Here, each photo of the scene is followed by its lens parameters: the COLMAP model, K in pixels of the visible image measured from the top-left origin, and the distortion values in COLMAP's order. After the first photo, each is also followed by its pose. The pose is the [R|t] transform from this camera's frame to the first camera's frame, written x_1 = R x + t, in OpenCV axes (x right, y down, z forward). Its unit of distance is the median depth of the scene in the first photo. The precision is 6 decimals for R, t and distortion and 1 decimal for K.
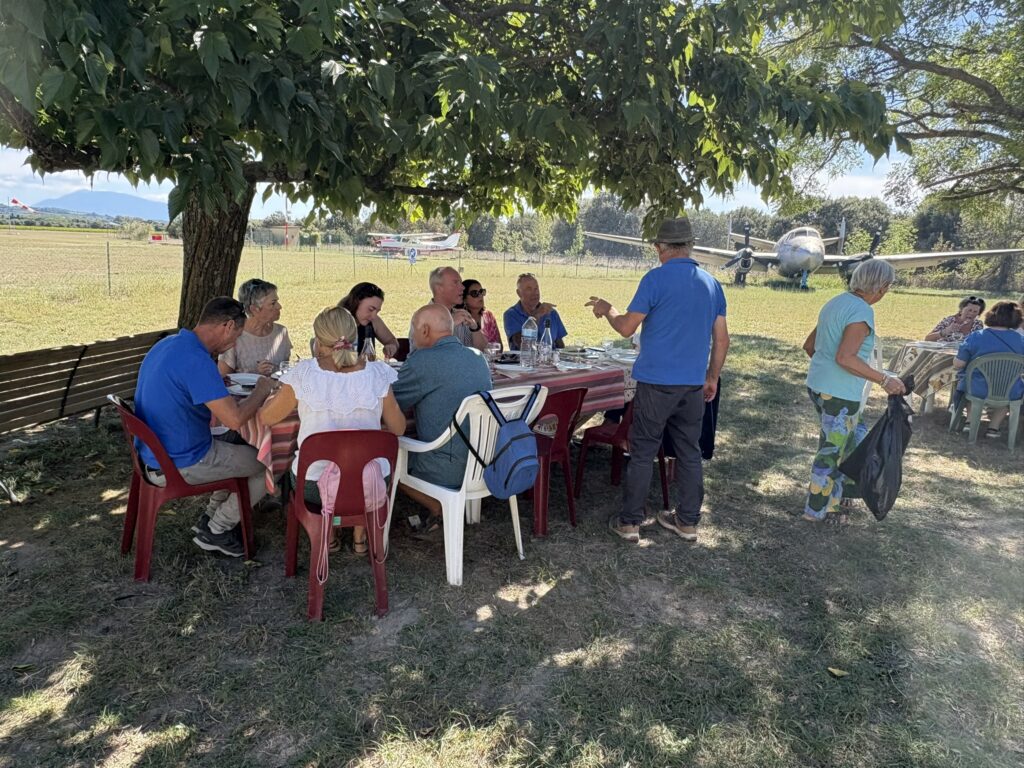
lens RADIAL K [[675.3, 0, 496.1], [0, 675.3, 385.7], [0, 0, 1]] dist [-0.005119, 0.000184]
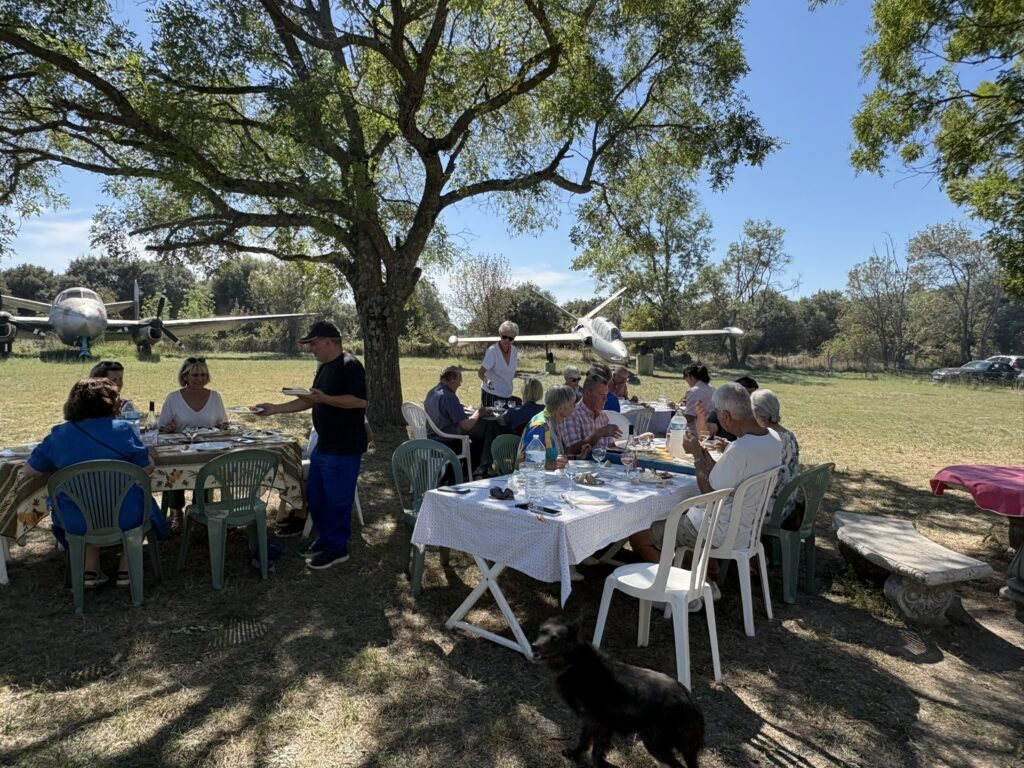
lens RADIAL K [[675.3, 0, 496.1], [0, 675.3, 385.7], [0, 0, 1]] dist [-0.005119, 0.000184]
pose [[0.624611, -0.077398, 0.777091, 0.100997], [0.152364, 0.988031, -0.024060, -0.008954], [-0.765928, 0.133429, 0.628928, 0.062962]]
